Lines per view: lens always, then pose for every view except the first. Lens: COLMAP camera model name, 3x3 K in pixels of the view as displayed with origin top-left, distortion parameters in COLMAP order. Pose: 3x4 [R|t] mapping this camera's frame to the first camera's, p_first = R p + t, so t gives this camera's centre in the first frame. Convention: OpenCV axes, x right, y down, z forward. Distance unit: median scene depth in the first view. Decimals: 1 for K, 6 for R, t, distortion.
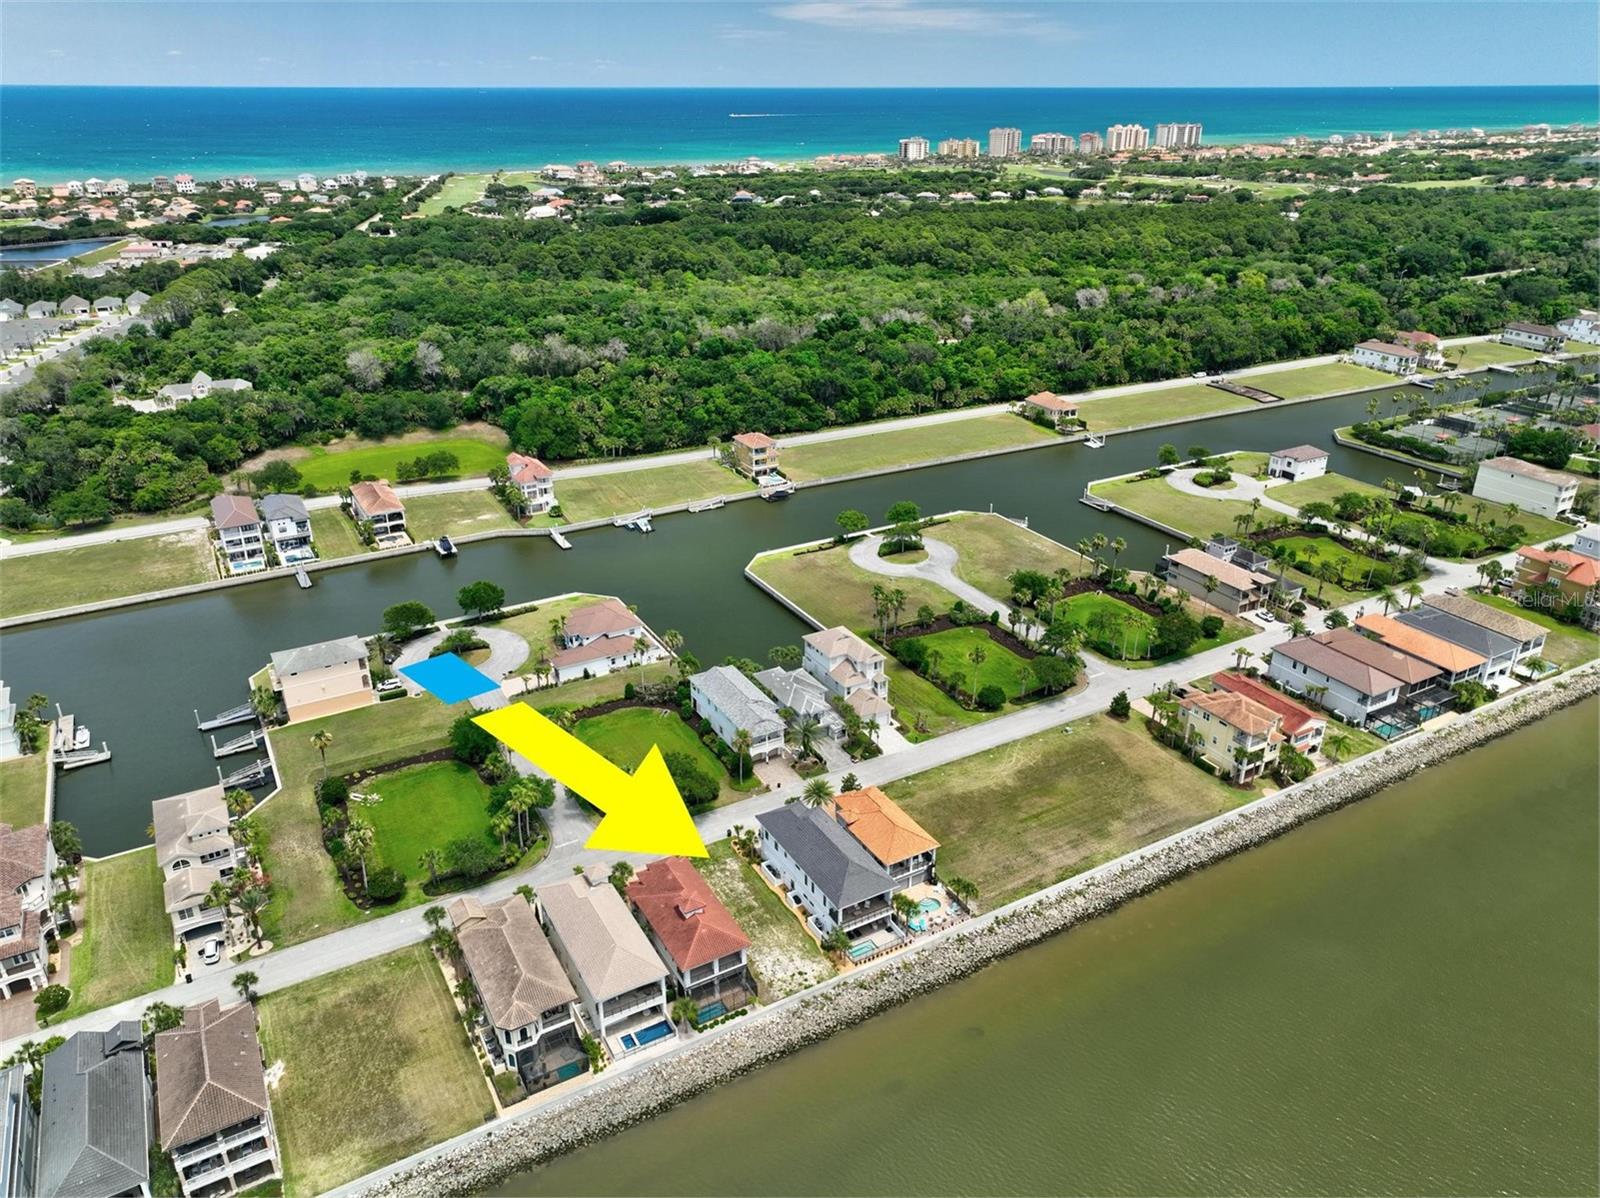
lens RADIAL K [[1120.4, 0, 796.5], [0, 1120.4, 595.9], [0, 0, 1]] dist [-0.001982, 0.019327]
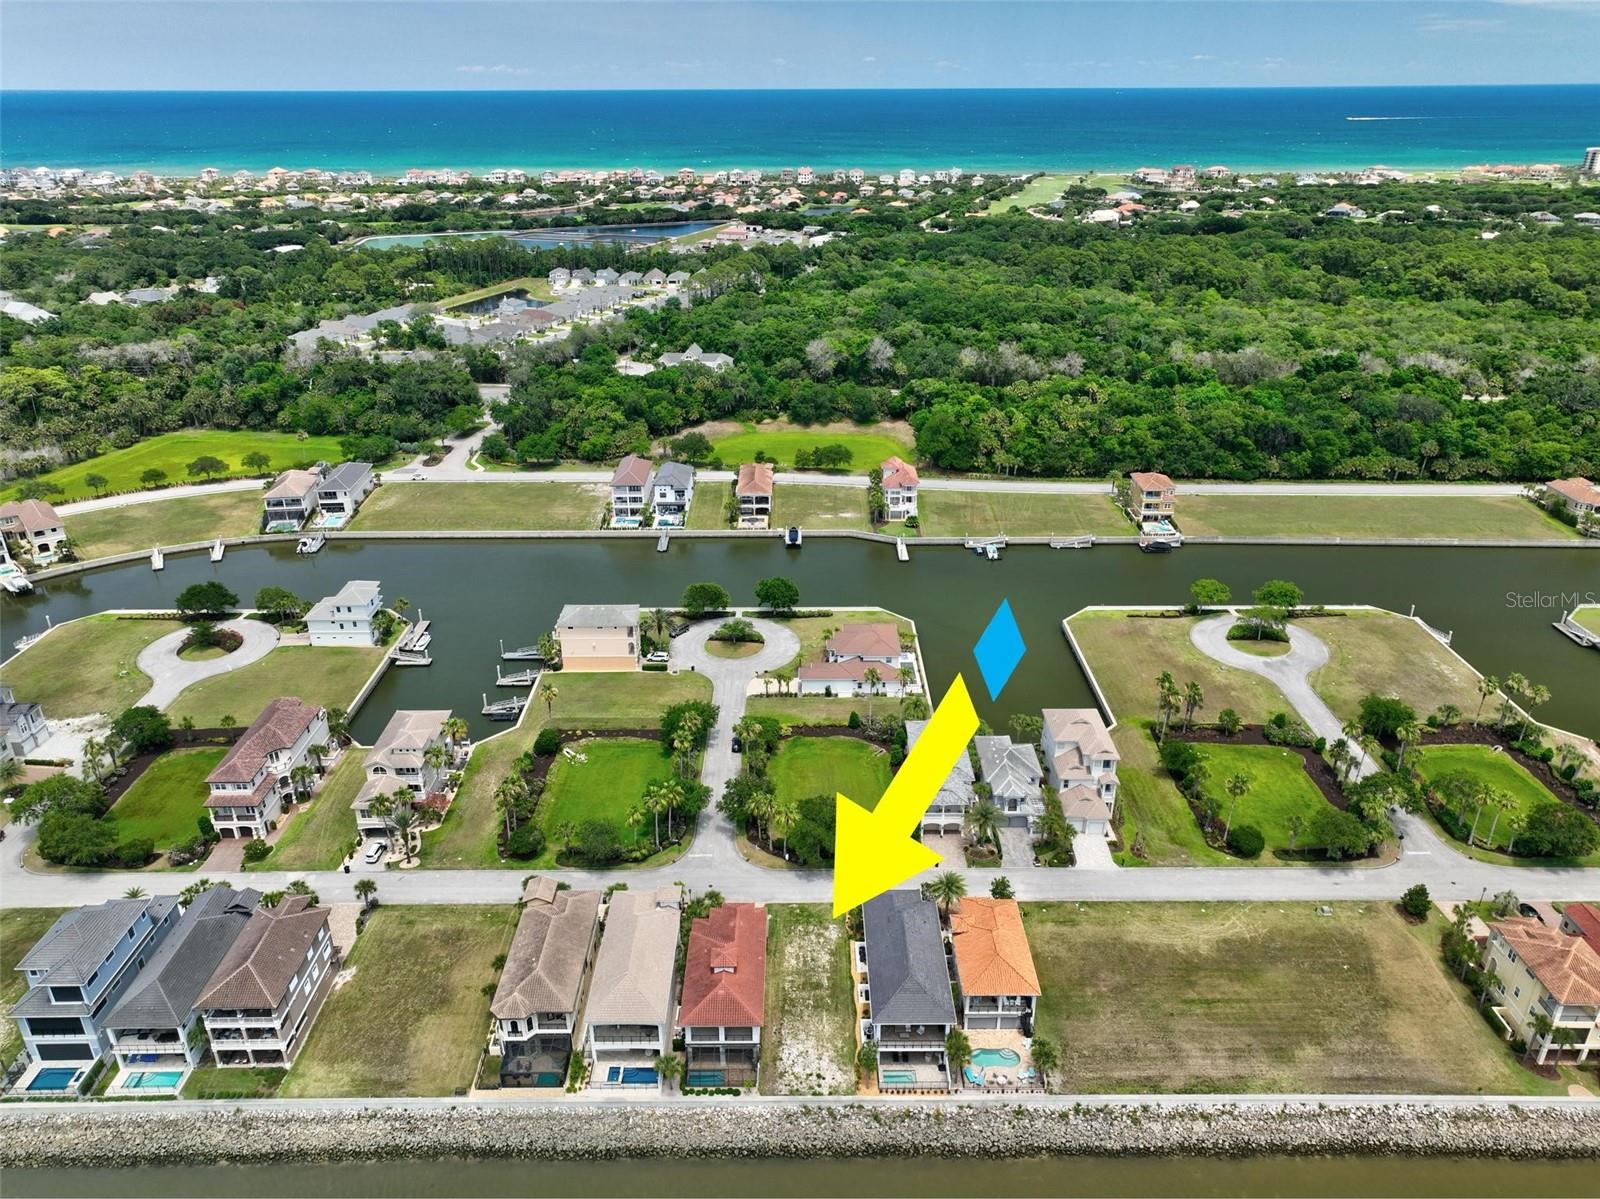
lens RADIAL K [[1120.4, 0, 807.3], [0, 1120.4, 596.6], [0, 0, 1]] dist [-0.001982, 0.019327]
pose [[0.869831, 0.202302, -0.449964, 0.169319], [-0.202174, 0.978126, 0.048936, -0.042897], [0.450021, 0.048405, 0.891705, 0.091797]]
